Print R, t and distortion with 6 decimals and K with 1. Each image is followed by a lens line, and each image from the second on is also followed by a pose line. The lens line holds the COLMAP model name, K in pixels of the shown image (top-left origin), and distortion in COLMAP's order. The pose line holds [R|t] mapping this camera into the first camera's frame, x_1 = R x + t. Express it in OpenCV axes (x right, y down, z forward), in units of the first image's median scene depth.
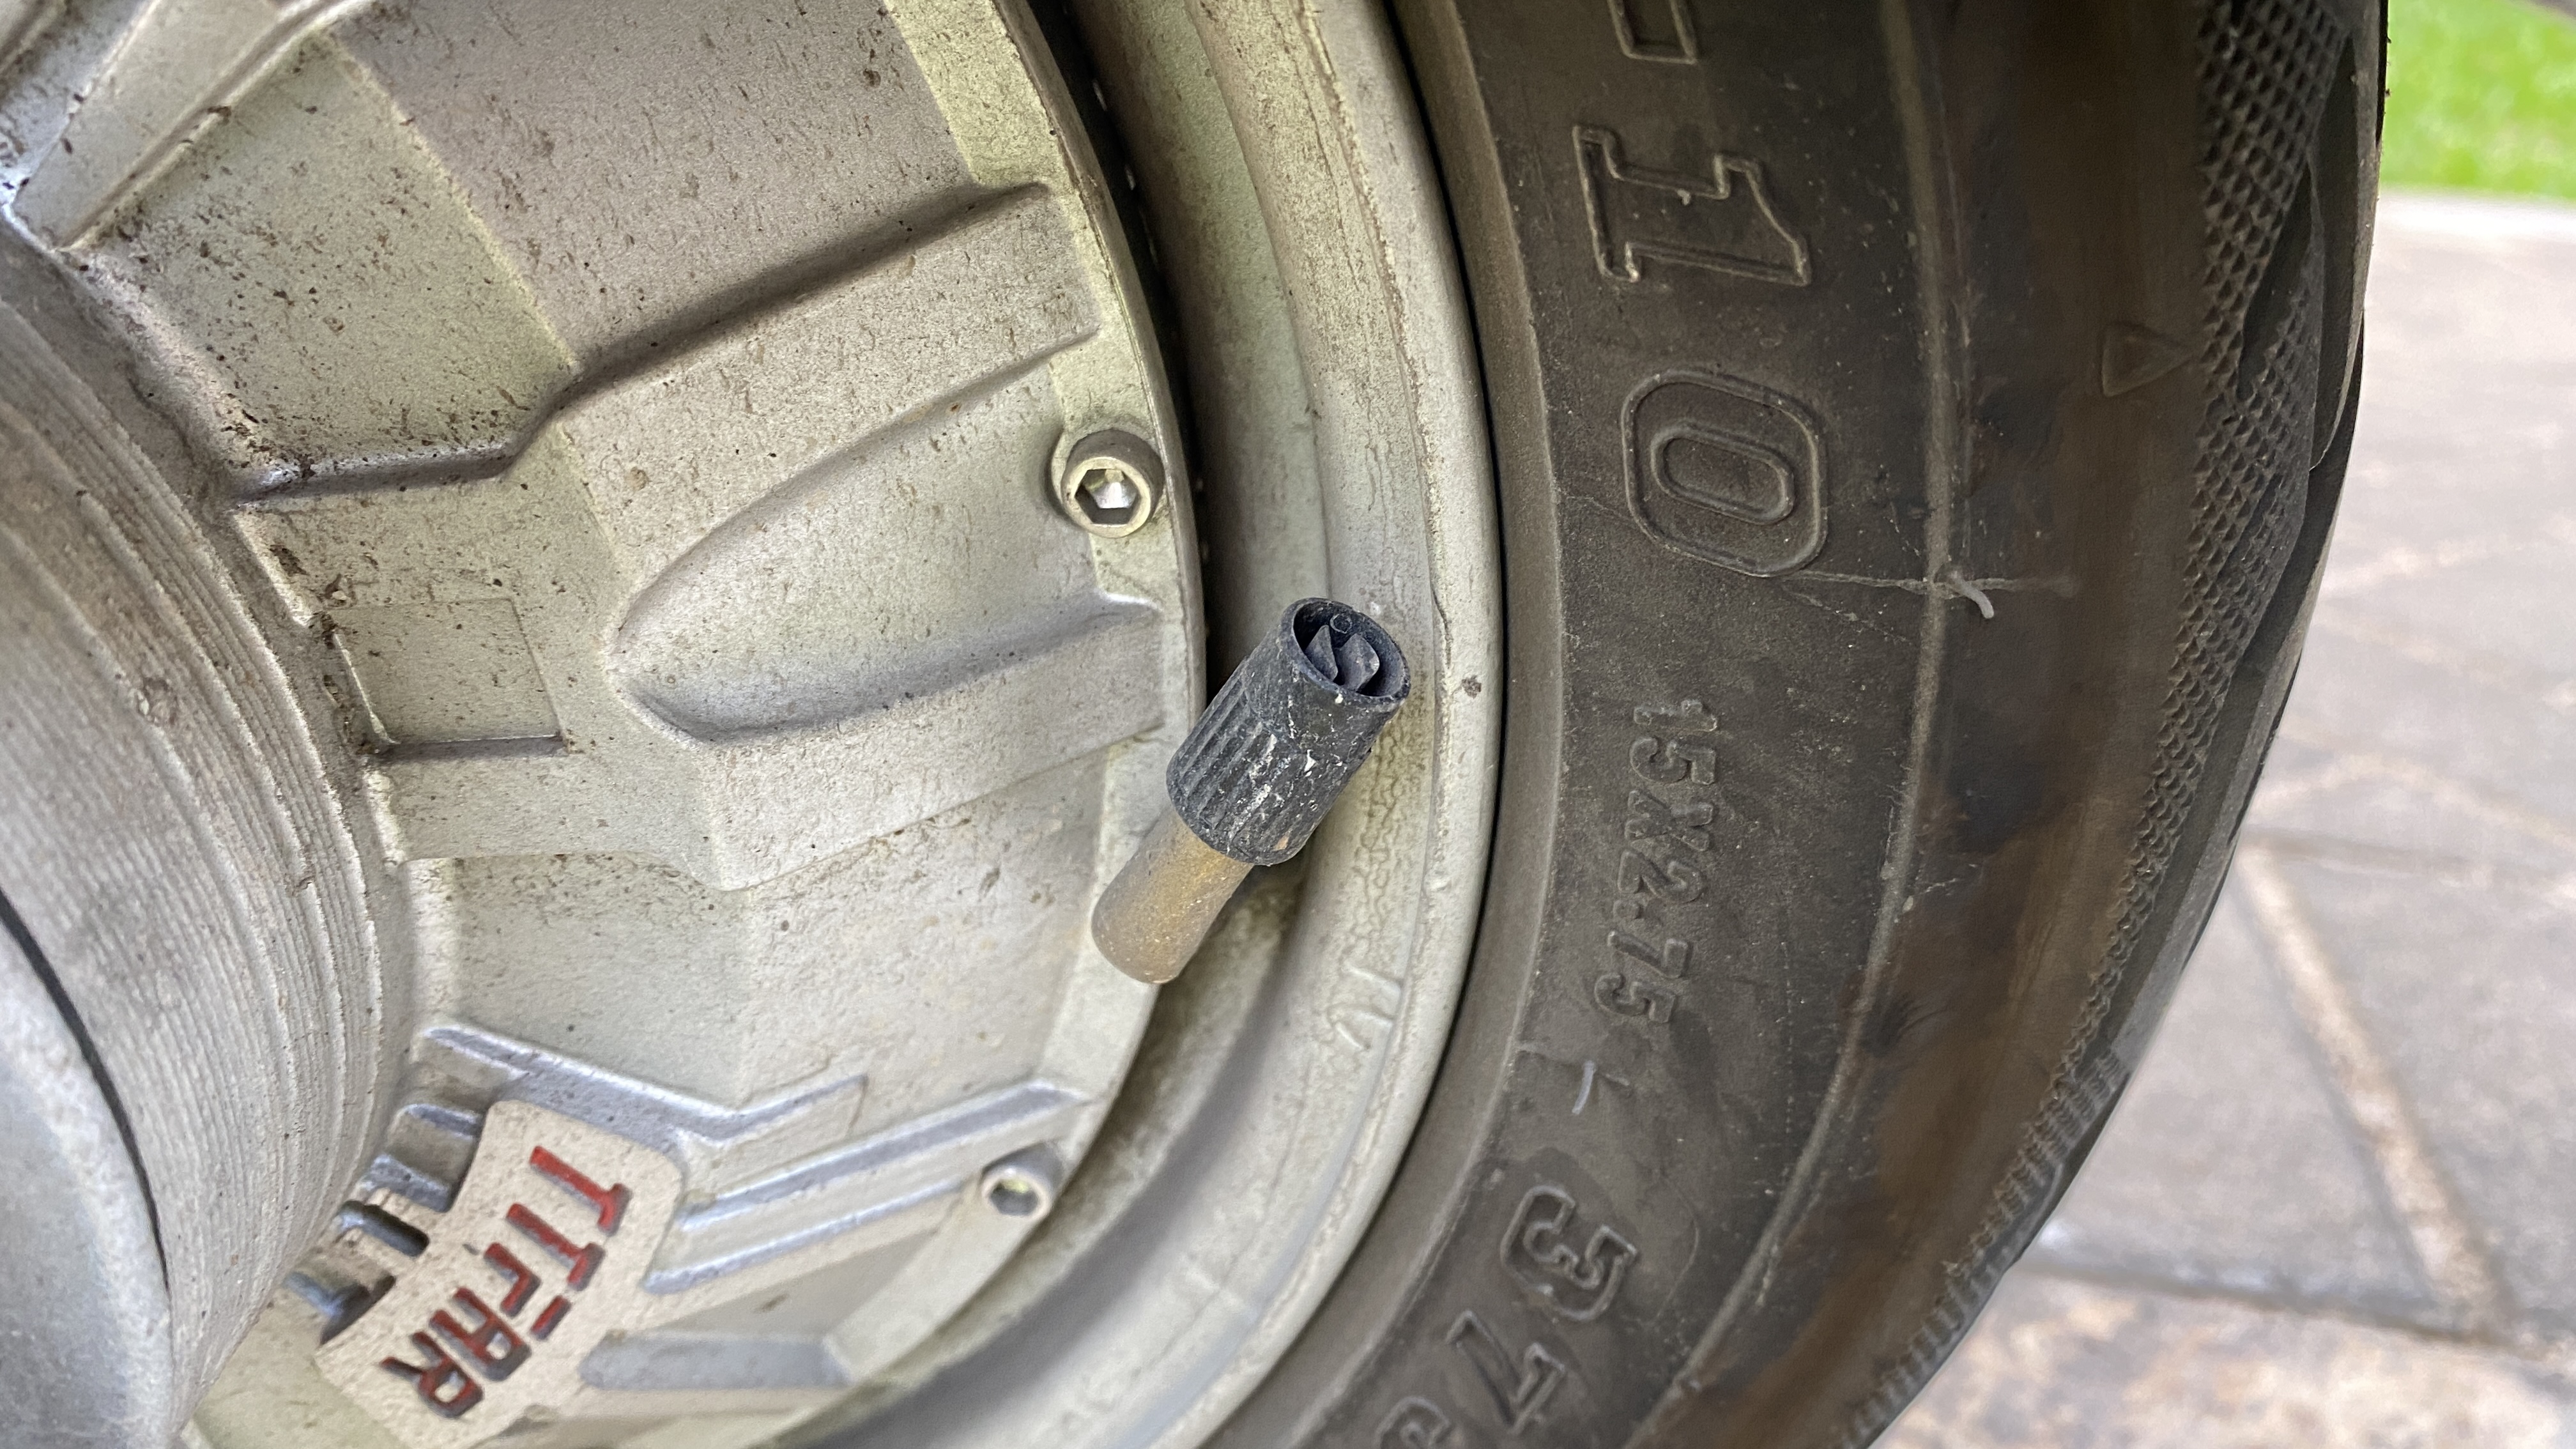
lens RADIAL K [[1929.5, 0, 1288.0], [0, 1929.5, 724.5], [0, 0, 1]] dist [-0.003748, -0.002120]
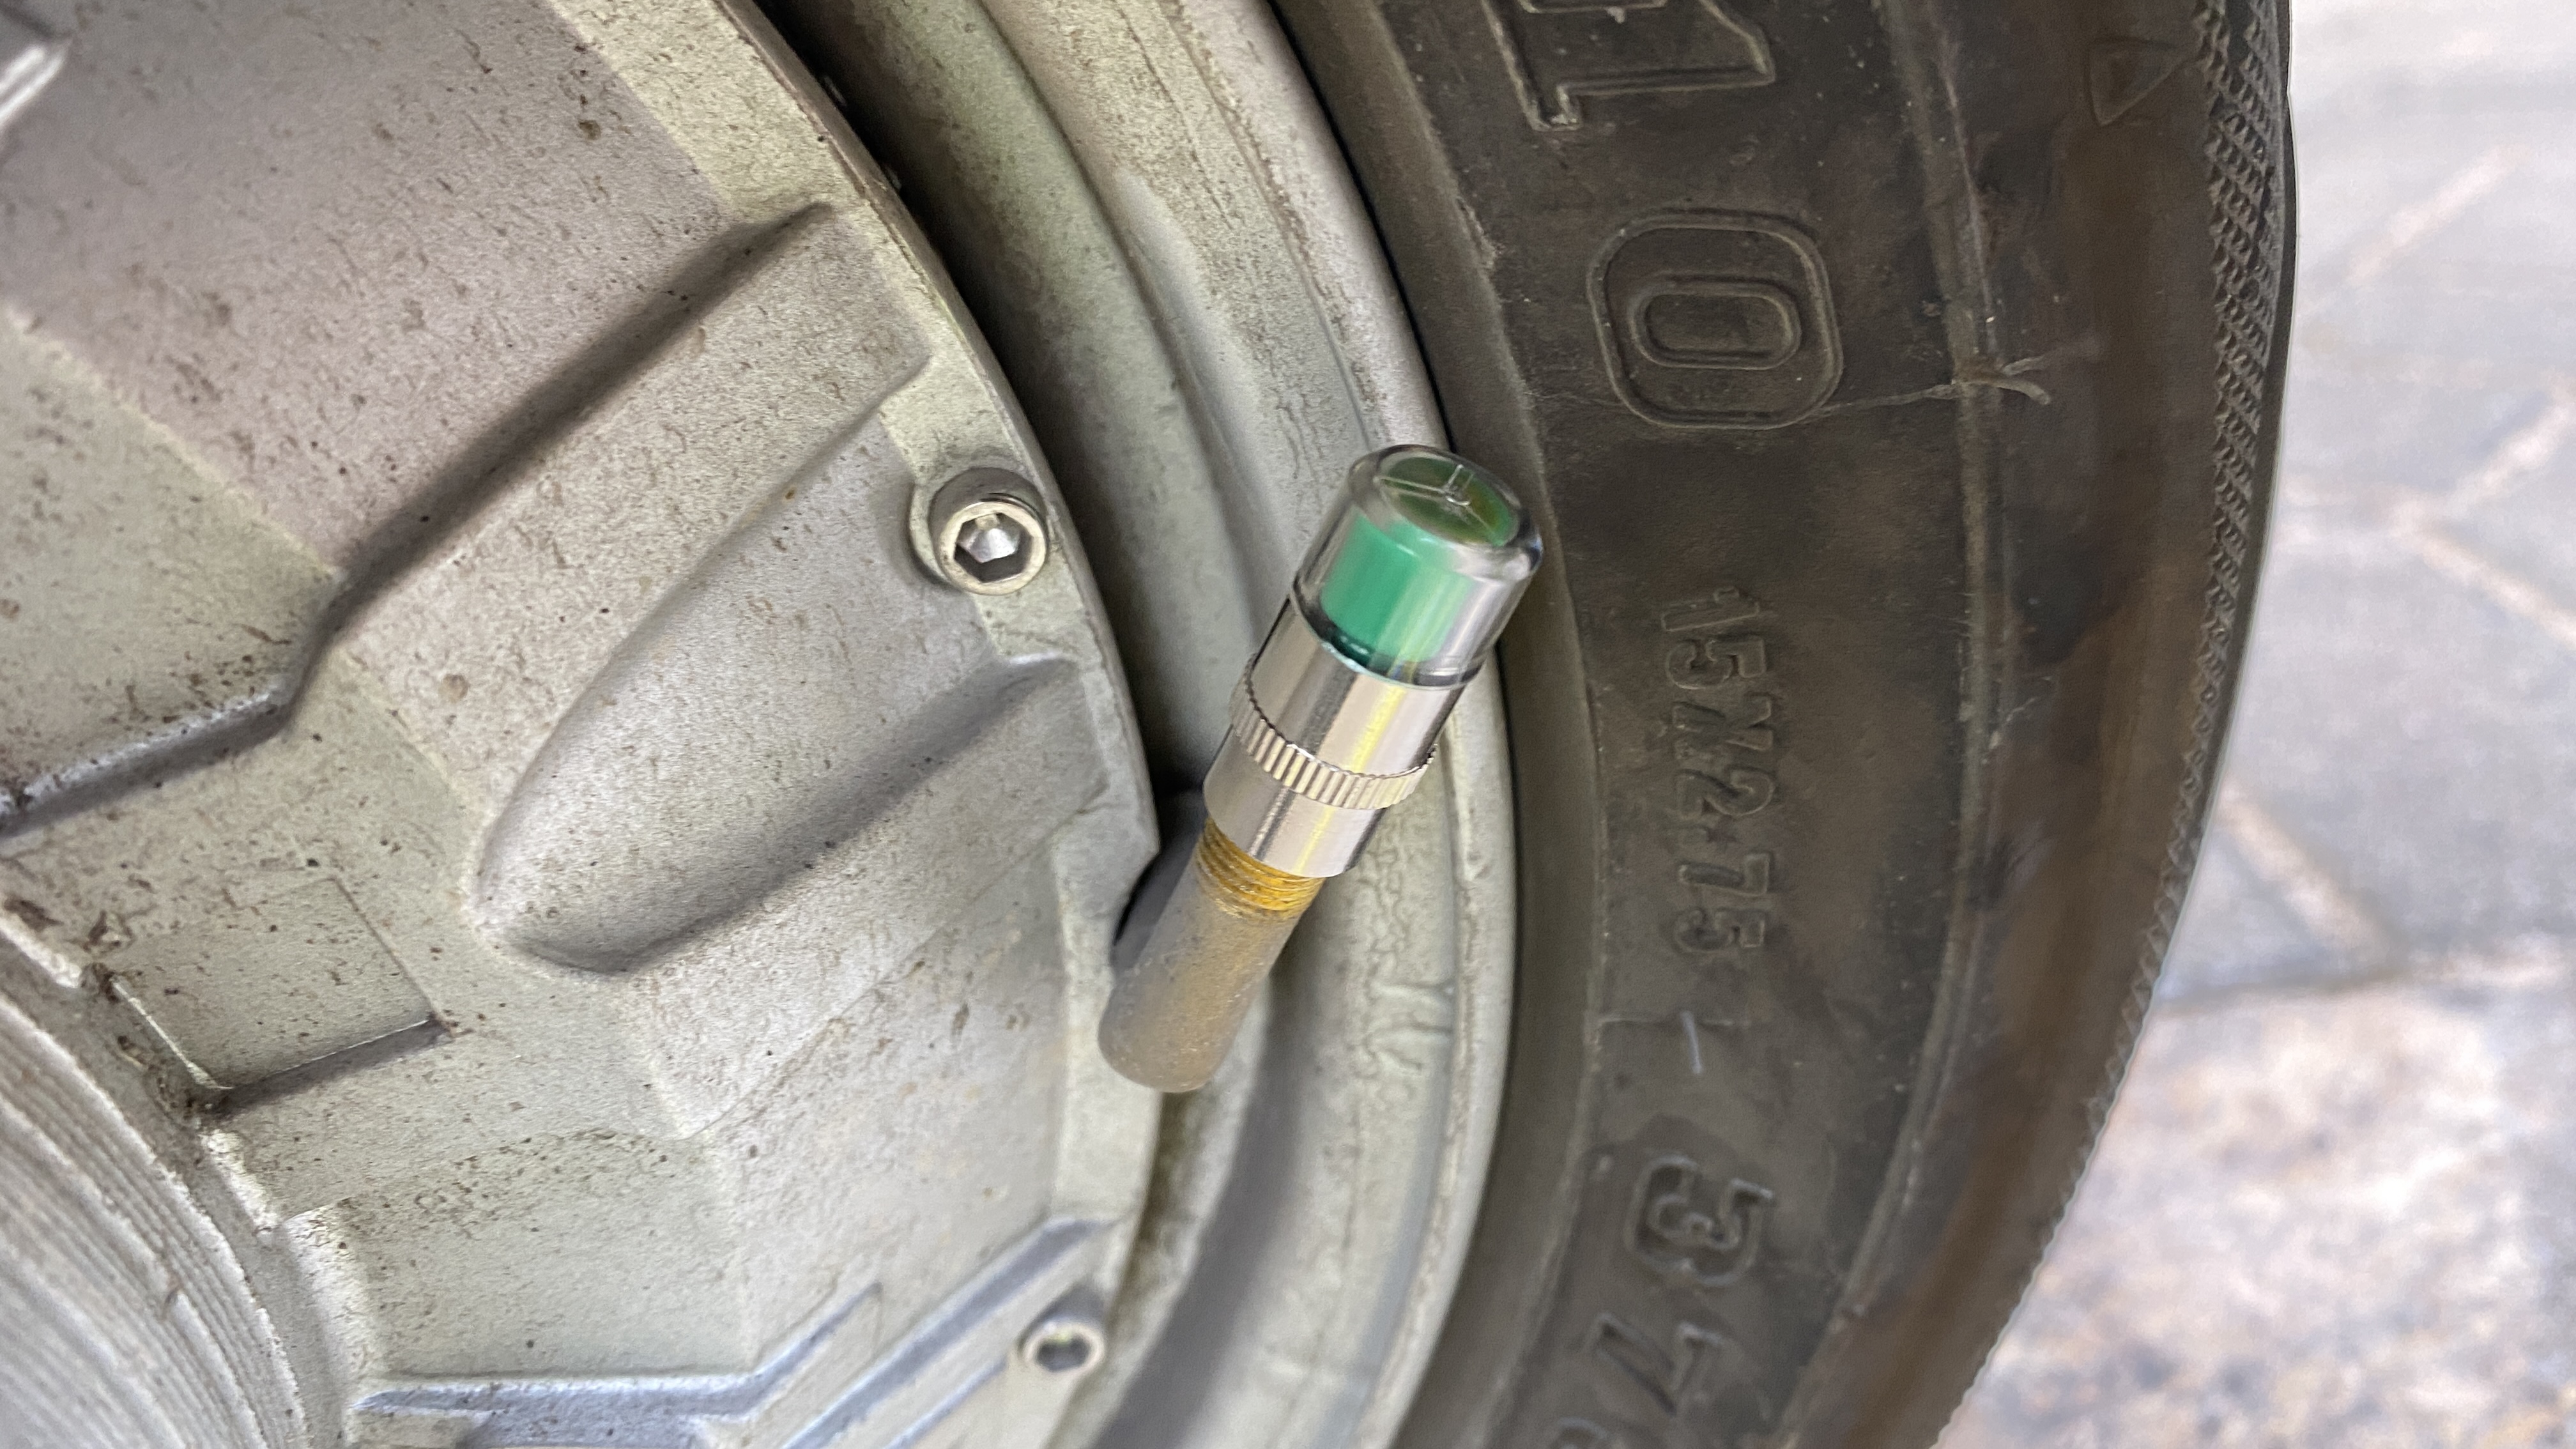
lens RADIAL K [[1989.8, 0, 1284.7], [0, 1989.8, 714.6], [0, 0, 1]] dist [-0.063474, 0.074896]
pose [[0.951035, -0.284622, 0.120511, -0.101546], [0.283395, 0.958607, 0.027567, -0.037873], [-0.123369, 0.007936, 0.992329, 0.137900]]
